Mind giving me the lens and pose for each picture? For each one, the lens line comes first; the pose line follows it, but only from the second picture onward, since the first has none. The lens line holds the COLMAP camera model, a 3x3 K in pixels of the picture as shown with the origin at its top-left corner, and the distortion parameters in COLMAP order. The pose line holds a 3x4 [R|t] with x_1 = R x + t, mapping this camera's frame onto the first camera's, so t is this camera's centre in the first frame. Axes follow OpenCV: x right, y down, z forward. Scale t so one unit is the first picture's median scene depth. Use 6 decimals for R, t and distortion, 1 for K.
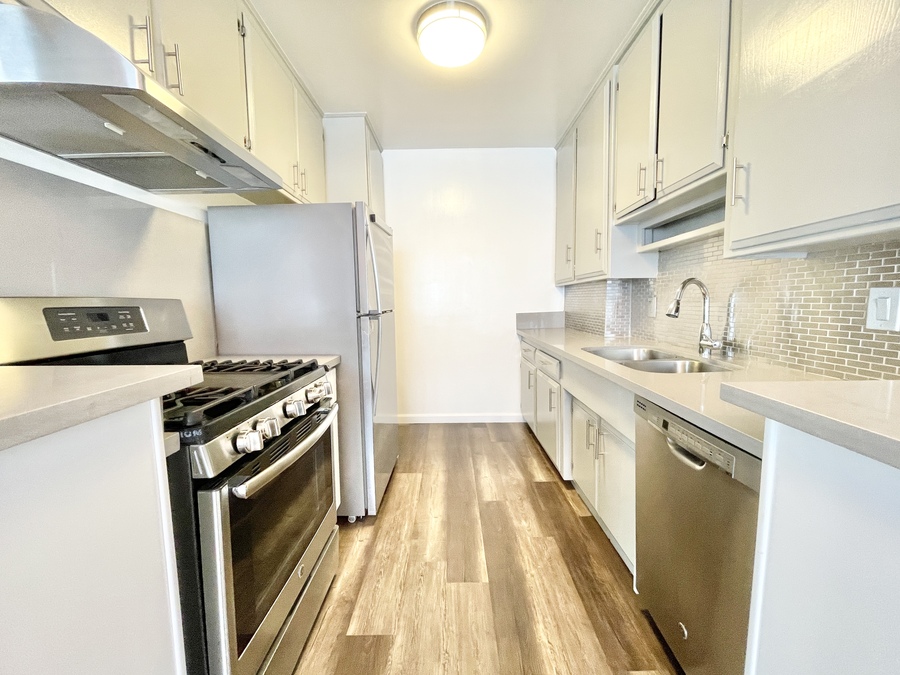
lens RADIAL K [[365.2, 0, 450.0], [0, 365.2, 337.5], [0, 0, 1]] dist [-0.004848, 0.000272]
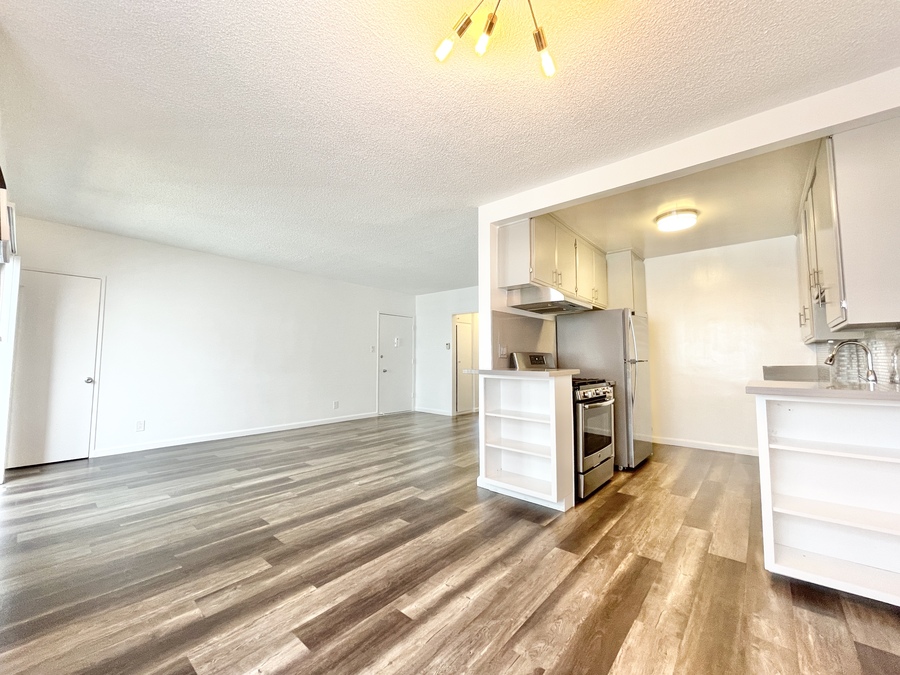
lens RADIAL K [[365.2, 0, 450.0], [0, 365.2, 337.5], [0, 0, 1]] dist [-0.004848, 0.000272]
pose [[0.761301, -0.025821, -0.647884, 0.340306], [-0.072048, 0.989650, -0.124102, 0.136155], [0.644383, 0.141158, 0.751561, -1.219564]]
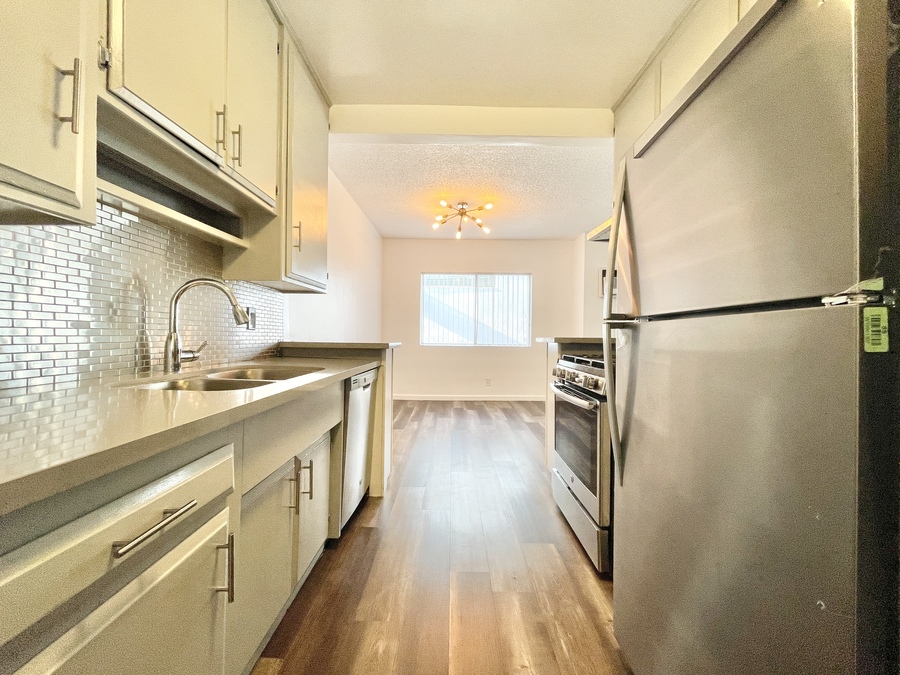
lens RADIAL K [[365.2, 0, 450.0], [0, 365.2, 337.5], [0, 0, 1]] dist [-0.004848, 0.000272]
pose [[-0.999976, 0.006581, 0.002071, 0.085106], [0.006757, 0.994866, 0.100976, -0.104753], [-0.001396, 0.100988, -0.994887, 1.739493]]
